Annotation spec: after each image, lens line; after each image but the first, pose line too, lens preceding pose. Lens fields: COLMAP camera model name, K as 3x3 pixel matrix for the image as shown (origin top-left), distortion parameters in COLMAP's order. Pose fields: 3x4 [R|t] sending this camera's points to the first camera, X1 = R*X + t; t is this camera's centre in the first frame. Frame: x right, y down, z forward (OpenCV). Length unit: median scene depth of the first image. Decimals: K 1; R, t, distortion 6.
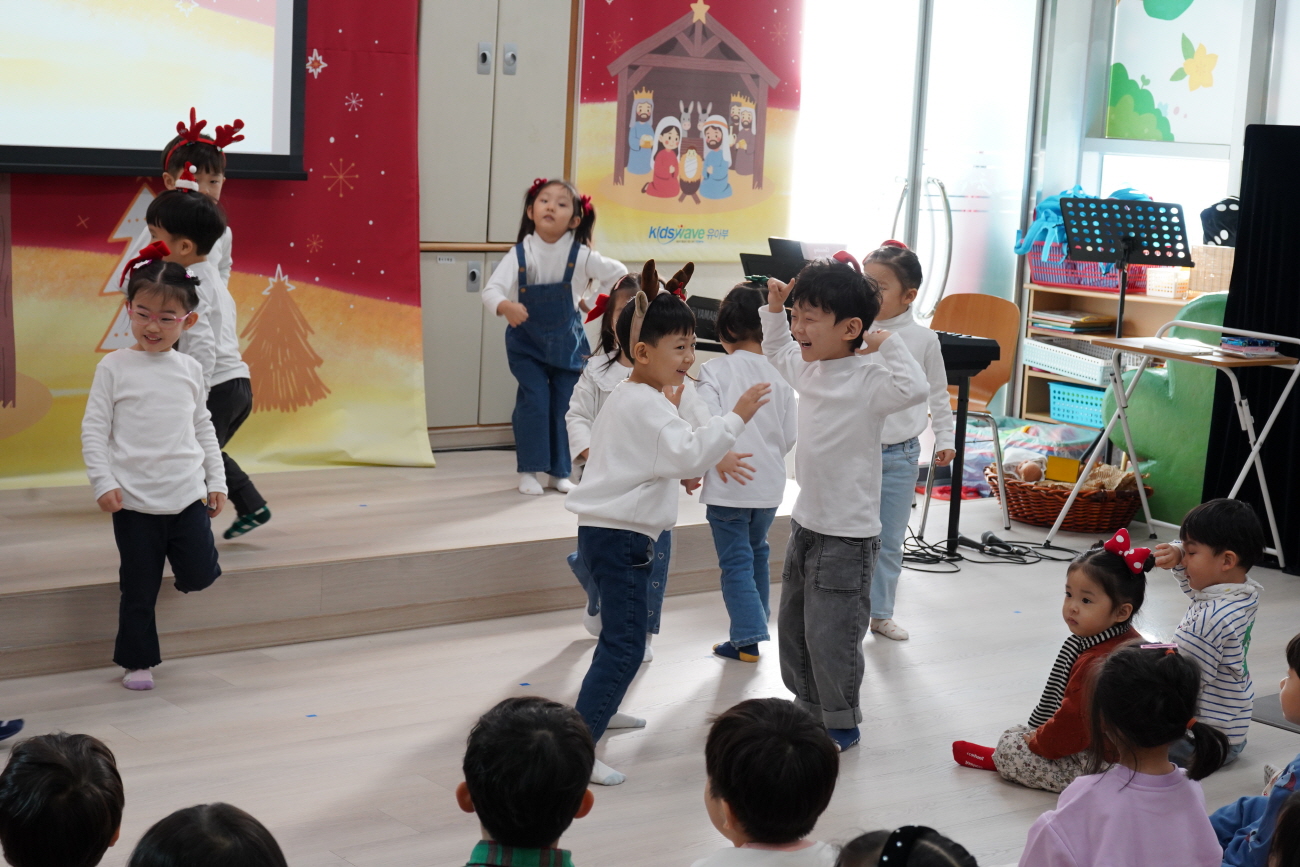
lens RADIAL K [[2171.3, 0, 680.4], [0, 2171.3, 421.8], [0, 0, 1]] dist [0.002596, 0.000000]
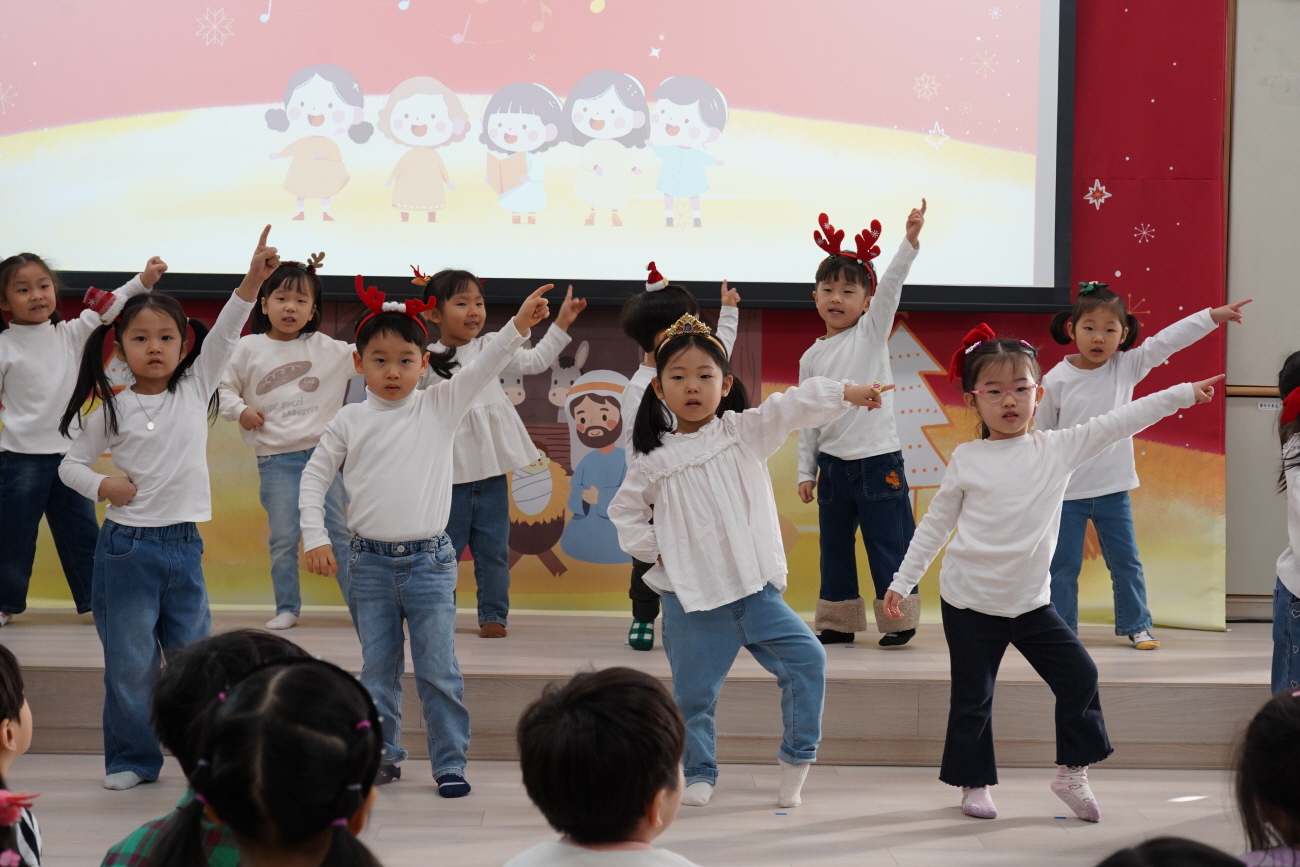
lens RADIAL K [[2171.3, 0, 642.1], [0, 2171.3, 445.4], [0, 0, 1]] dist [0.002596, 0.000000]
pose [[0.792082, -0.019584, -0.610101, 0.231188], [-0.059970, 0.992153, -0.109705, 0.054764], [0.607462, 0.123484, 0.784692, 0.141506]]
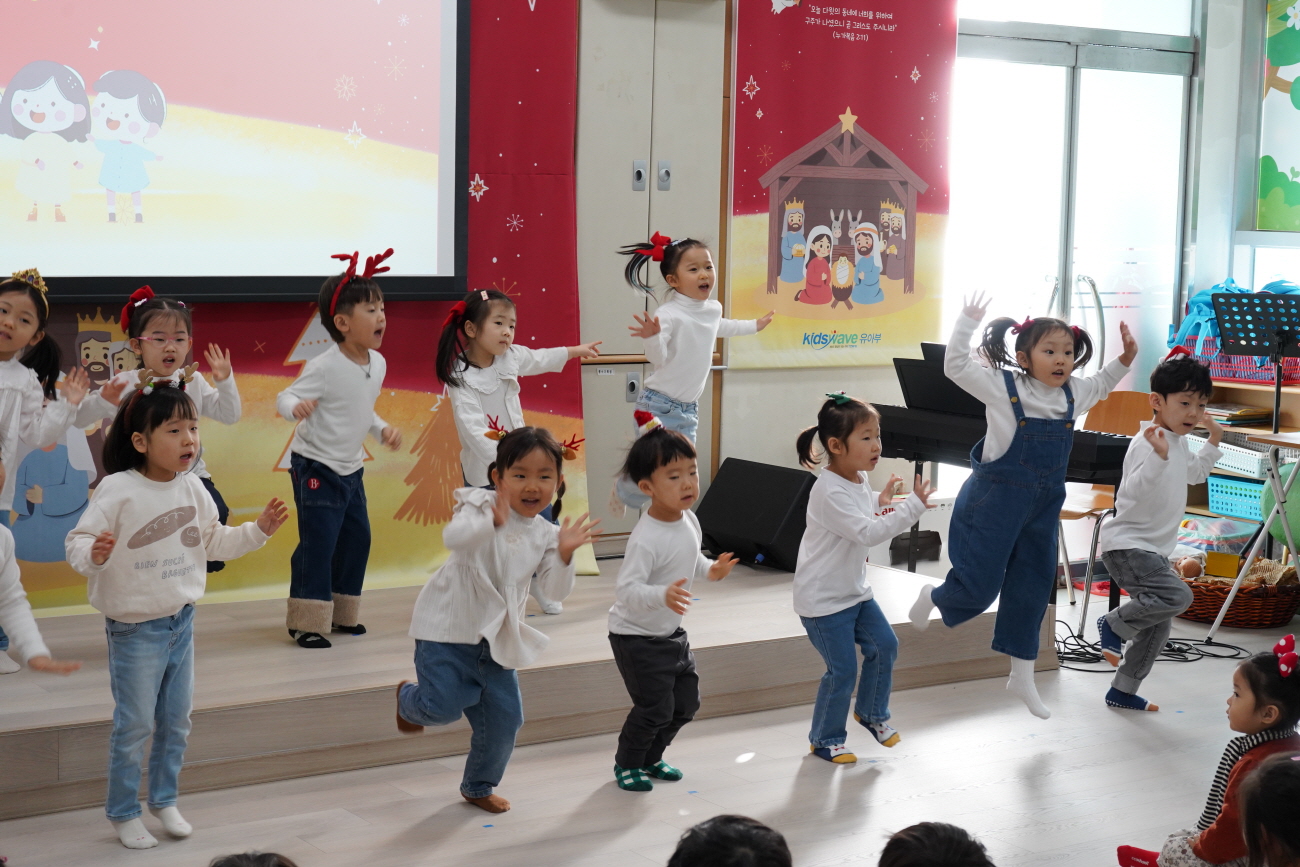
lens RADIAL K [[2171.3, 0, 670.9], [0, 2171.3, 436.4], [0, 0, 1]] dist [0.002596, 0.000000]
pose [[0.996964, -0.023698, -0.074172, -0.001889], [0.020983, 0.999089, -0.037171, -0.005331], [0.074985, 0.035502, 0.996552, -0.019466]]
